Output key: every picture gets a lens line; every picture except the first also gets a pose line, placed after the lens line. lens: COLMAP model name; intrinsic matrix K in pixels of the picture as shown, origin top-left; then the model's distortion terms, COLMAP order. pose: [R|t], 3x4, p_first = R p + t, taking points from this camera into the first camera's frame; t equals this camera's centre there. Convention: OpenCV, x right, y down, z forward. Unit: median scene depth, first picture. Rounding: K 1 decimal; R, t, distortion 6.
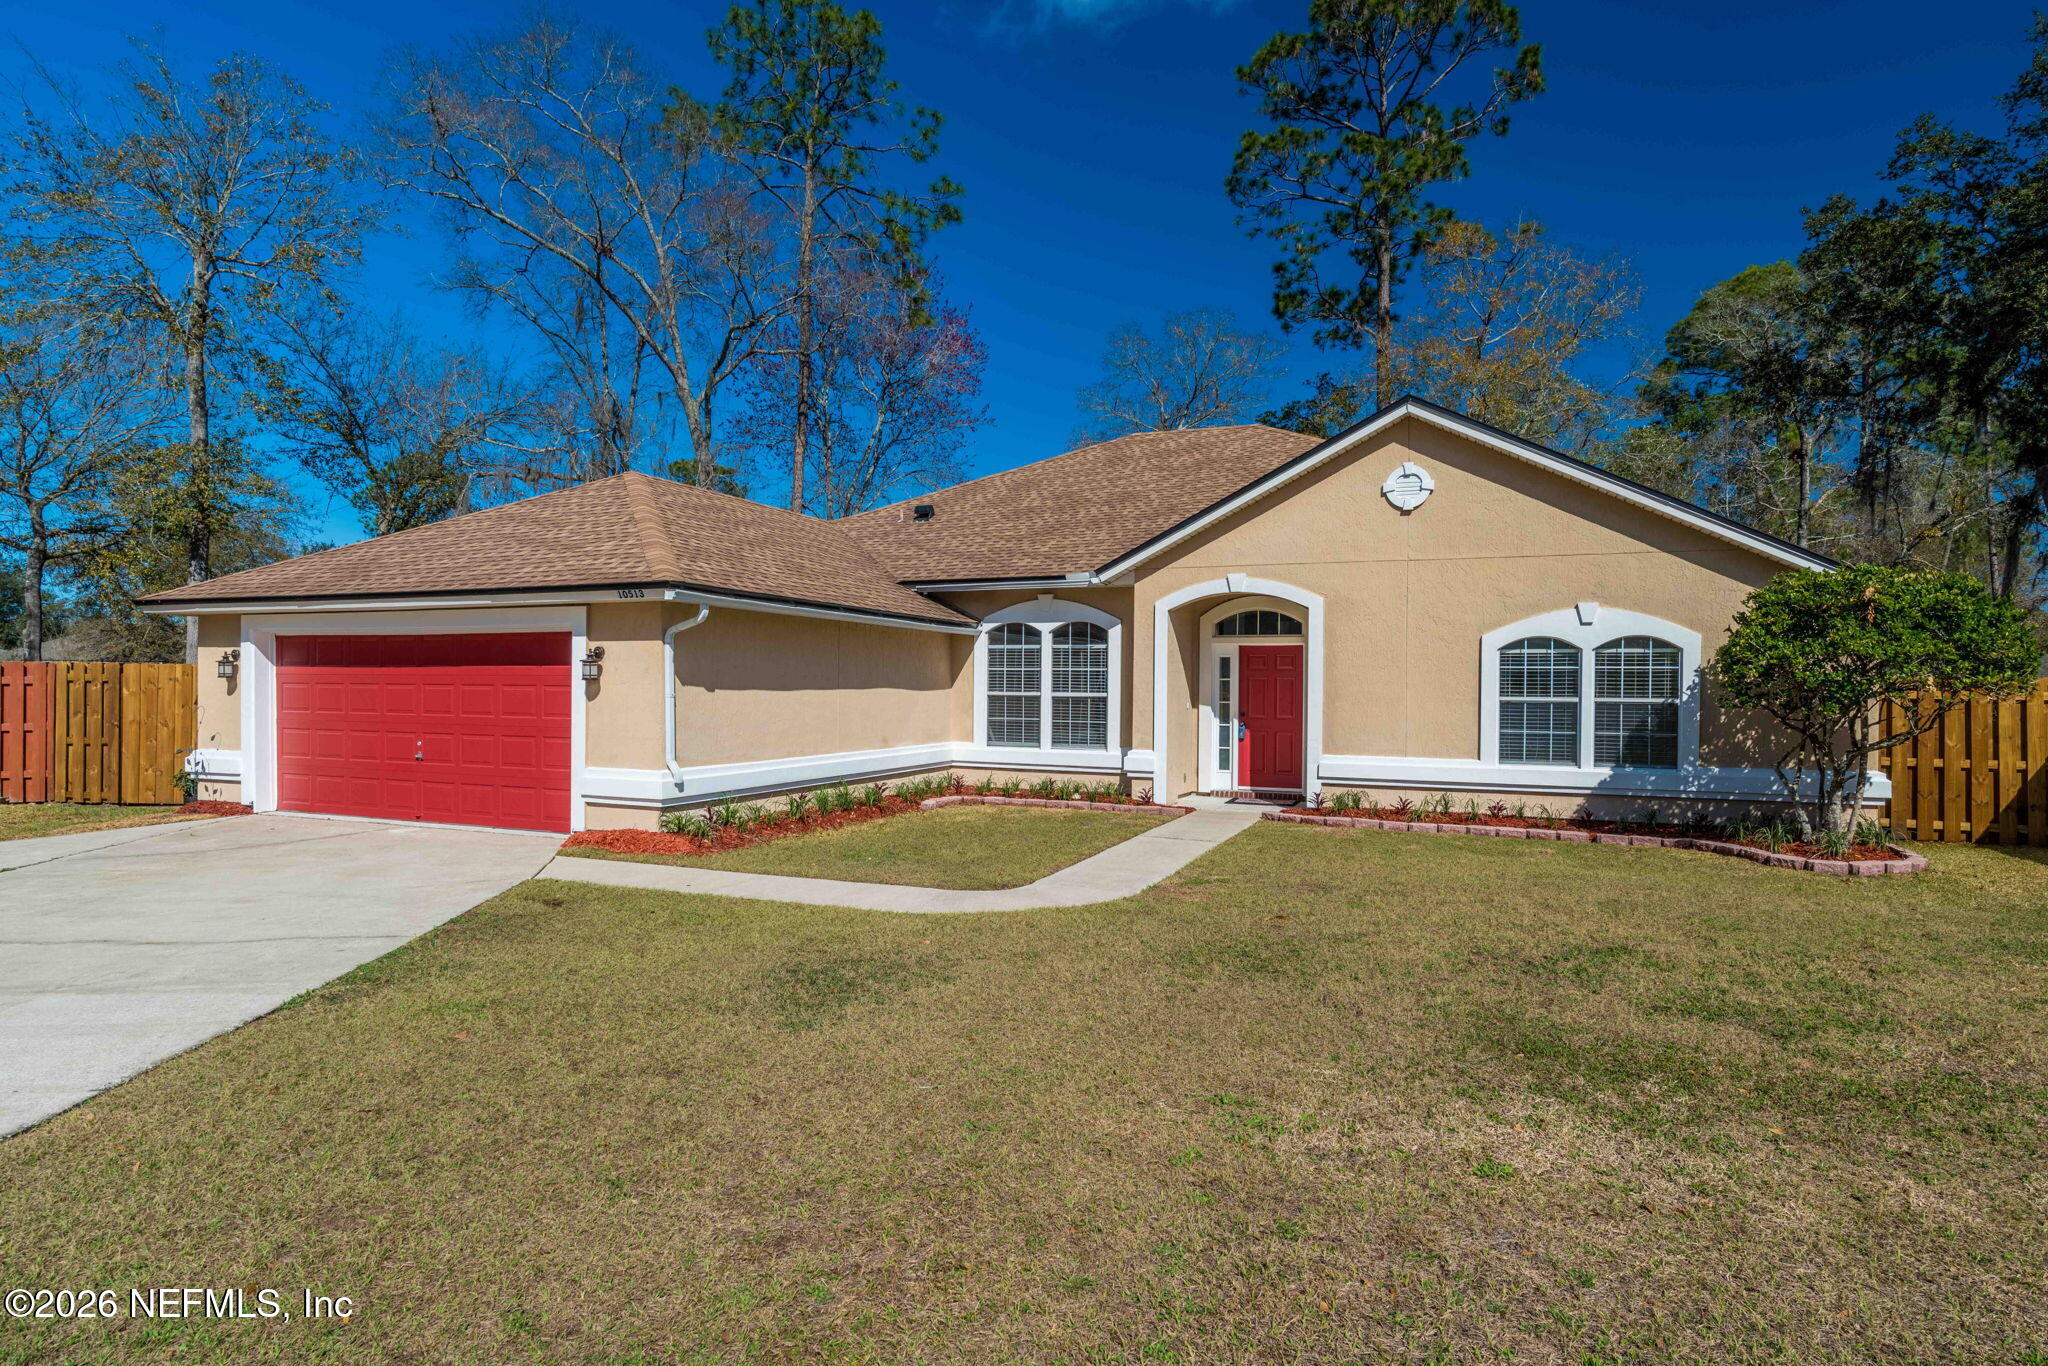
lens RADIAL K [[1123.0, 0, 1013.3], [0, 1123.0, 684.0], [0, 0, 1]] dist [0.000131, -0.001278]
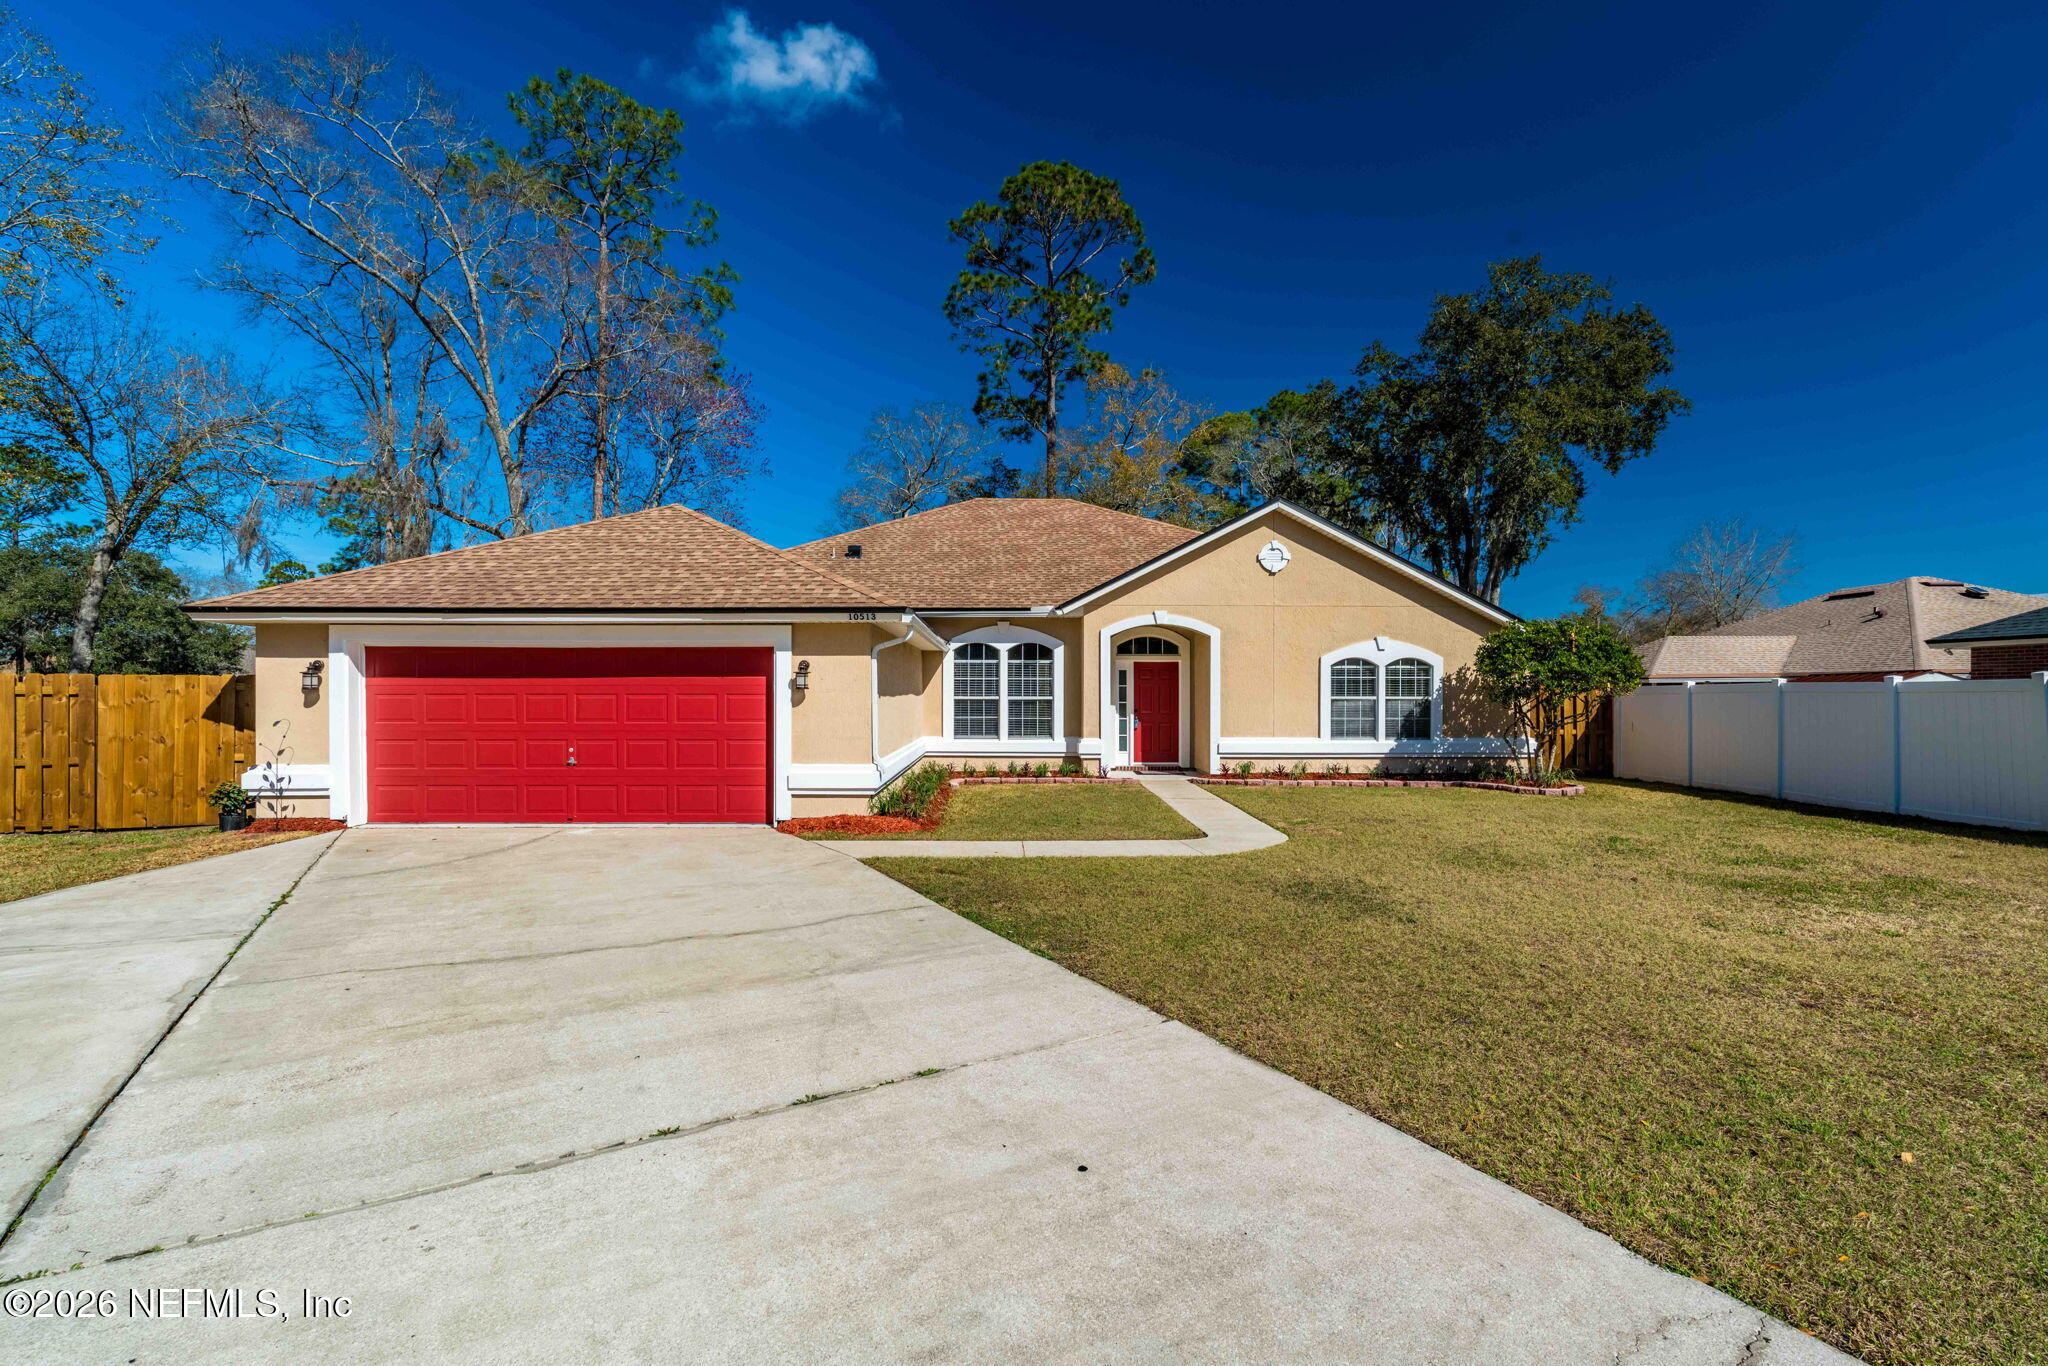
lens RADIAL K [[890.5, 0, 1017.8], [0, 890.5, 686.5], [0, 0, 1]] dist [-0.005225, 0.000256]
pose [[0.915848, -0.005001, 0.401494, -0.409447], [0.006443, 0.999977, -0.002242, -0.002195], [-0.401473, 0.004641, 0.915859, 0.049045]]
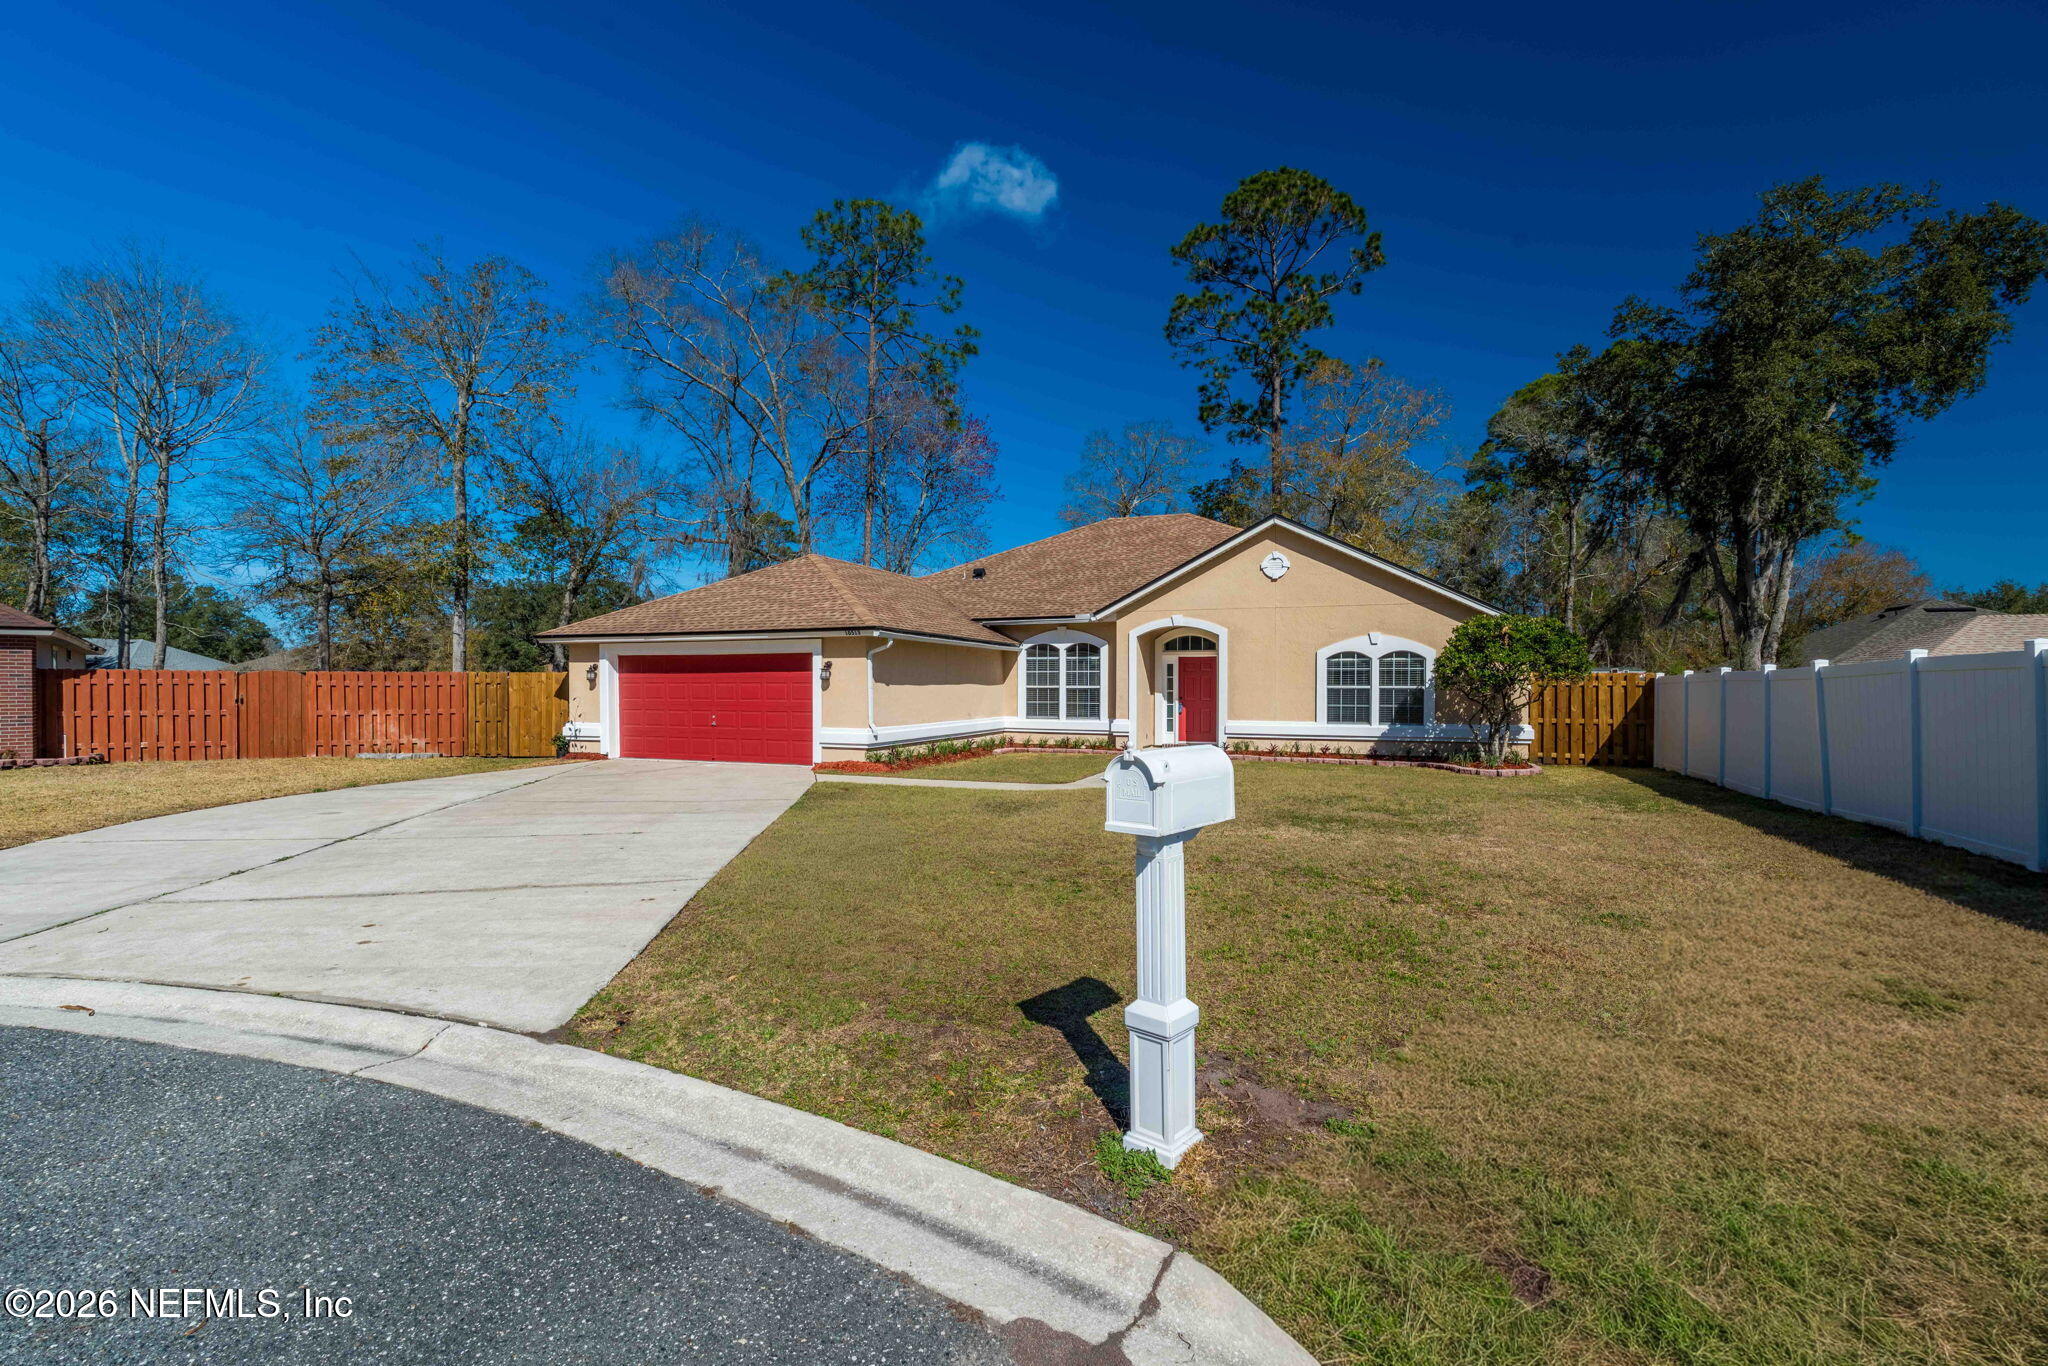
lens RADIAL K [[894.5, 0, 1019.9], [0, 894.5, 689.0], [0, 0, 1]] dist [-0.005664, -0.000236]
pose [[0.999602, -0.007328, 0.027249, -0.076382], [0.007156, 0.999954, 0.006398, 0.003657], [-0.027295, -0.006200, 0.999608, -0.346613]]
